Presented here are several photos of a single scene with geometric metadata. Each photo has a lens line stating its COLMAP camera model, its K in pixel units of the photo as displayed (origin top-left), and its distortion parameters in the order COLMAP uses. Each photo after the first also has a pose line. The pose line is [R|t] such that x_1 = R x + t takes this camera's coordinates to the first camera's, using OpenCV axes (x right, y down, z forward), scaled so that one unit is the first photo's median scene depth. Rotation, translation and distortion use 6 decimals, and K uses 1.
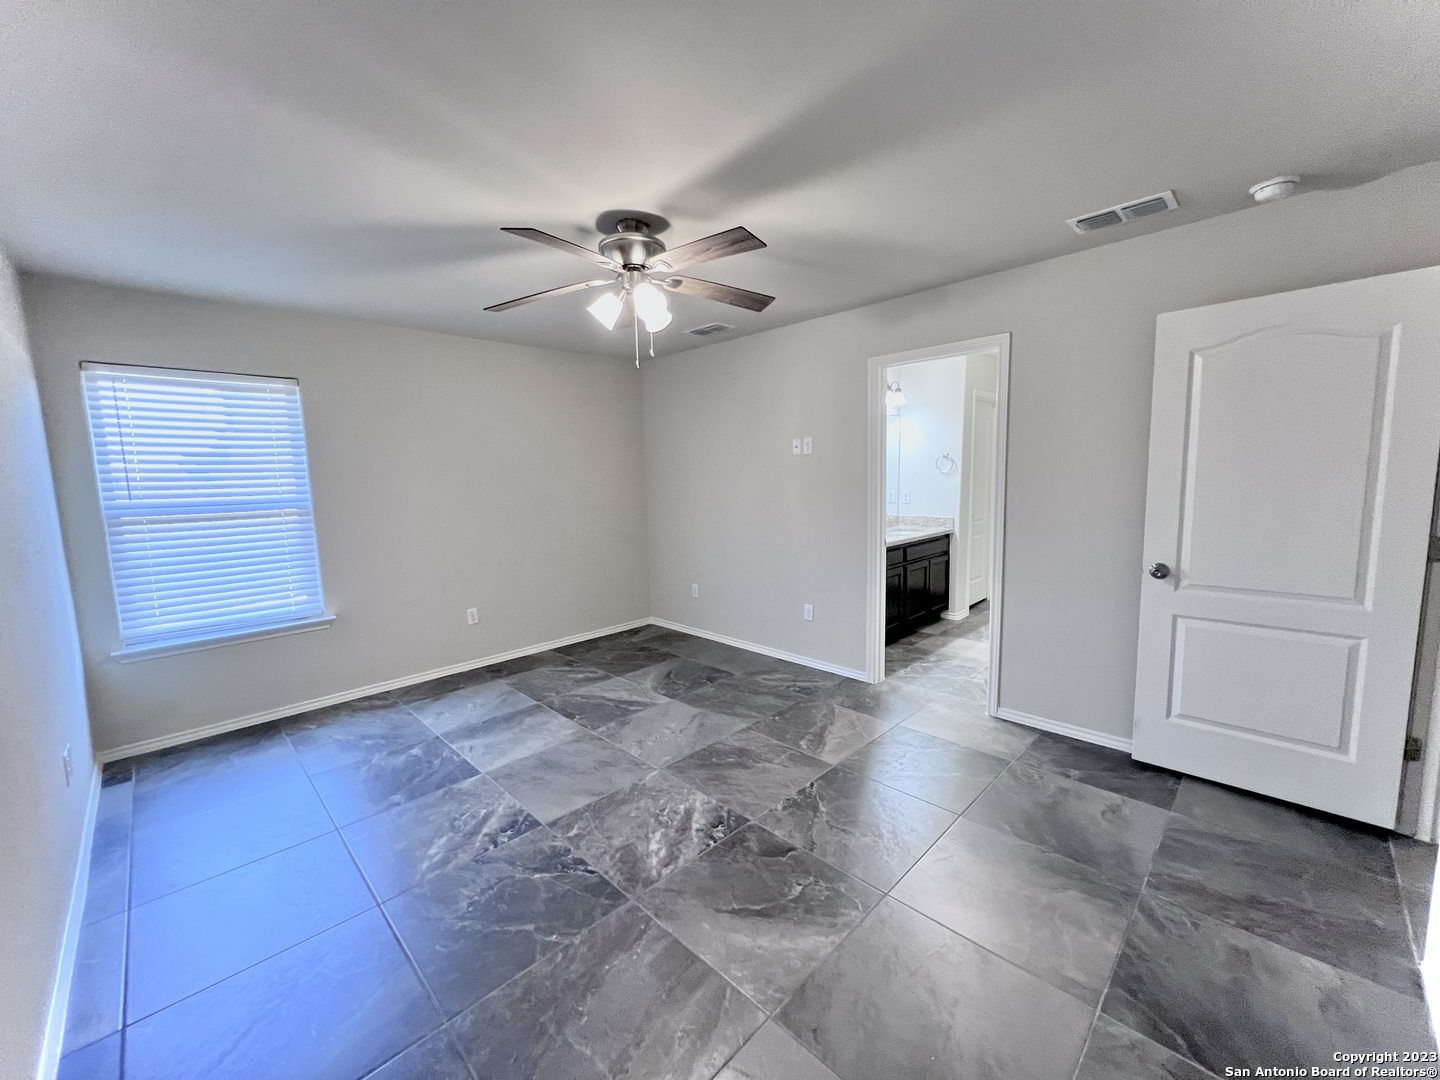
lens RADIAL K [[575.2, 0, 708.8], [0, 575.2, 537.8], [0, 0, 1]] dist [-0.003278, 0.000687]
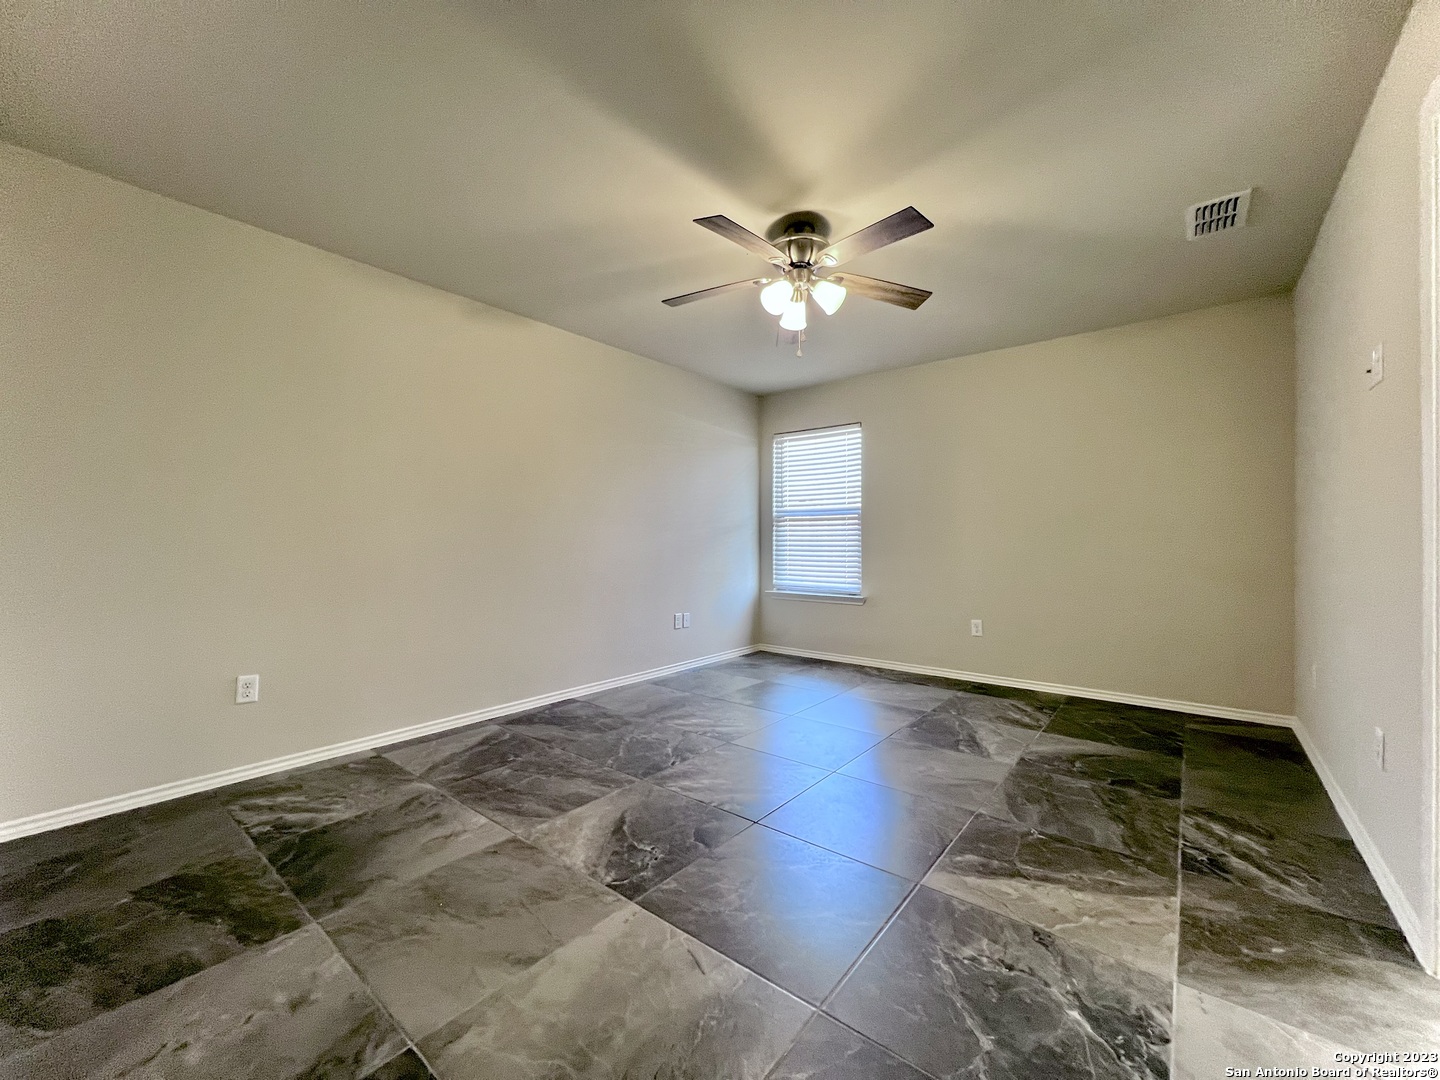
lens RADIAL K [[575.2, 0, 724.1], [0, 575.2, 540.7], [0, 0, 1]] dist [-0.003278, 0.000687]
pose [[0.117568, 0.024233, -0.992769, 0.637949], [-0.116881, 0.993092, 0.010399, 0.033915], [0.986163, 0.114813, 0.119588, 0.533467]]
